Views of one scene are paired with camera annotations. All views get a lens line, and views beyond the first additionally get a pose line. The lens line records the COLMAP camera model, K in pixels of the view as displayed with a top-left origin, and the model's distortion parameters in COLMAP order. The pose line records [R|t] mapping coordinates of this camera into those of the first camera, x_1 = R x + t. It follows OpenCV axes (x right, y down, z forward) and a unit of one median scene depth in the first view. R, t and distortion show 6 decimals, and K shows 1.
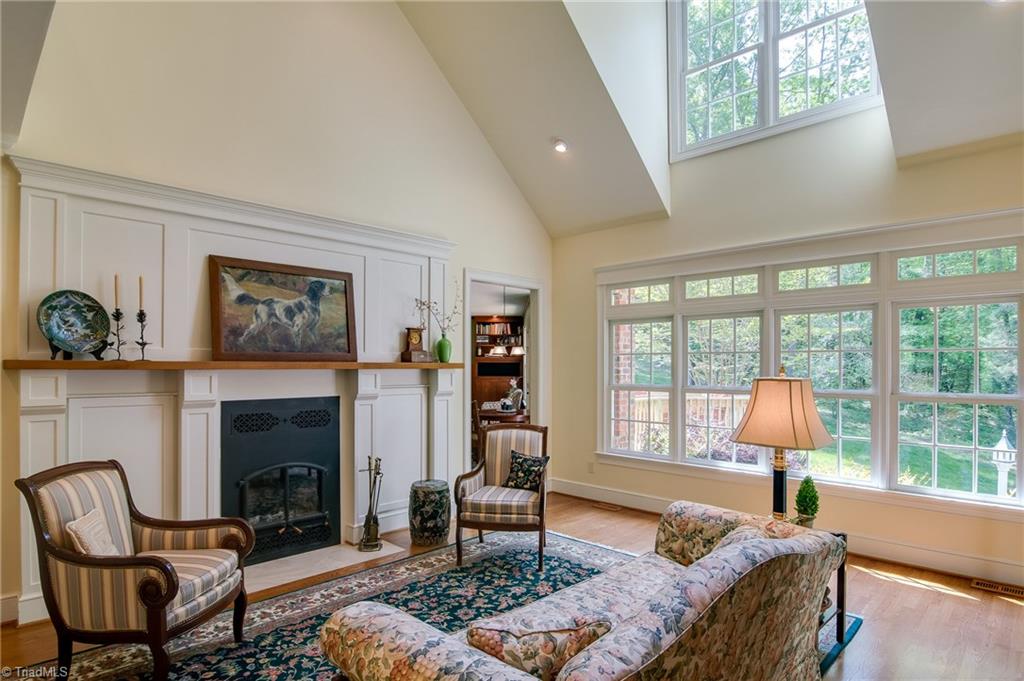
lens RADIAL K [[559.8, 0, 510.1], [0, 559.8, 362.4], [0, 0, 1]] dist [-0.006850, -0.007984]
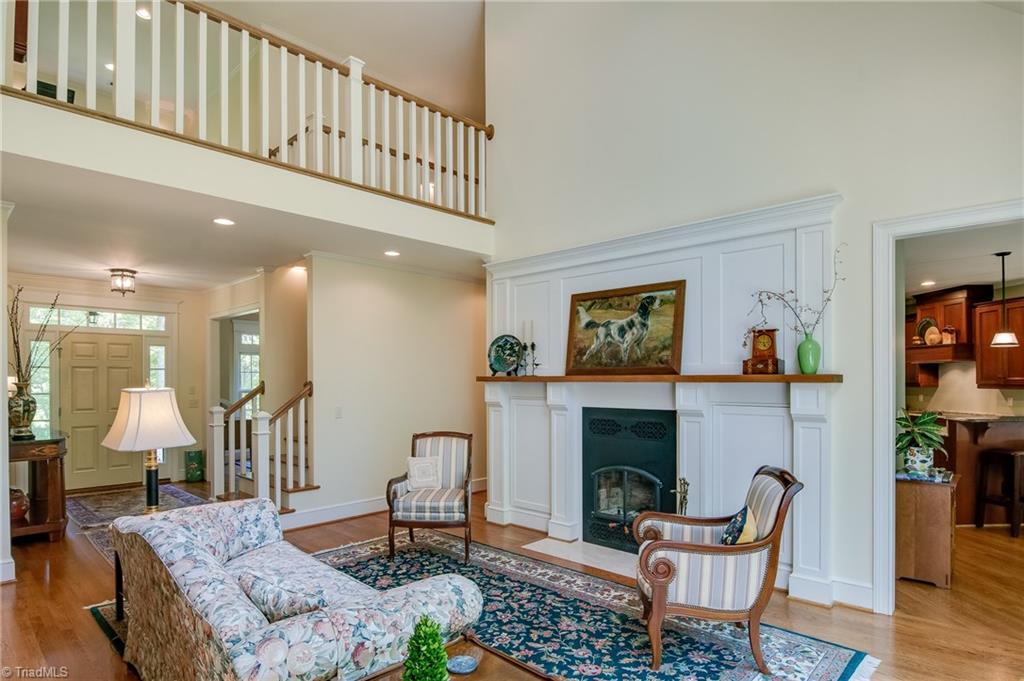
lens RADIAL K [[559.8, 0, 505.9], [0, 559.8, 380.9], [0, 0, 1]] dist [-0.006850, -0.007984]
pose [[0.010163, 0.001923, -0.999947, 0.712086], [0.007757, 0.999968, 0.002002, 0.005690], [0.999918, -0.007777, 0.010147, 0.760172]]
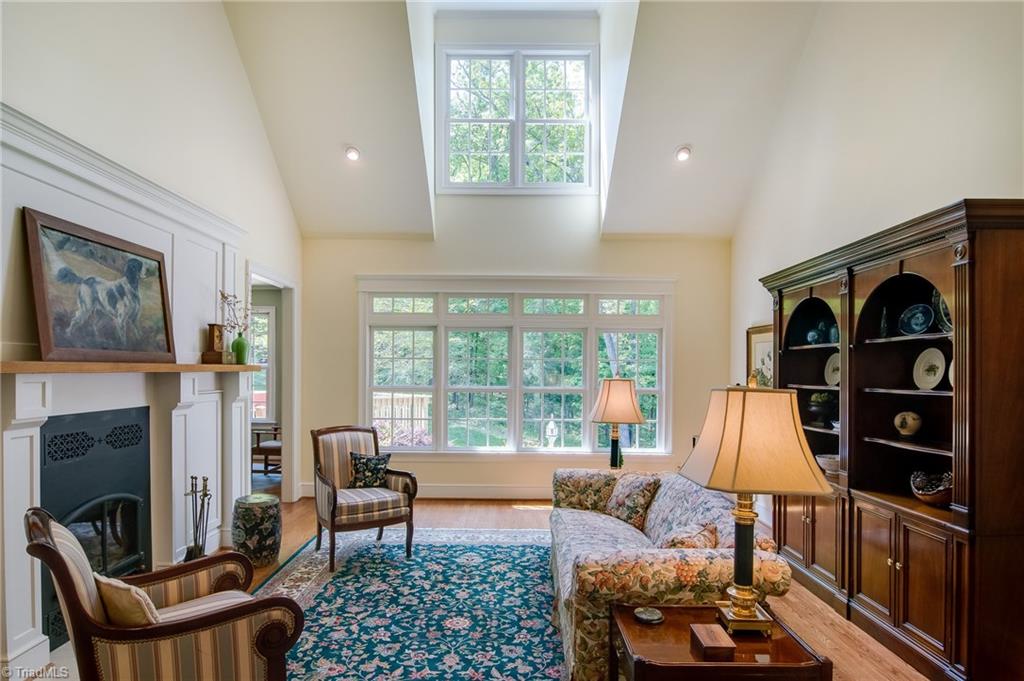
lens RADIAL K [[559.8, 0, 508.1], [0, 559.8, 372.1], [0, 0, 1]] dist [-0.006850, -0.007984]
pose [[0.712562, 0.000192, 0.701609, -0.542350], [-0.010439, 0.999892, 0.010328, -0.001941], [-0.701532, -0.014684, 0.712487, 0.083692]]
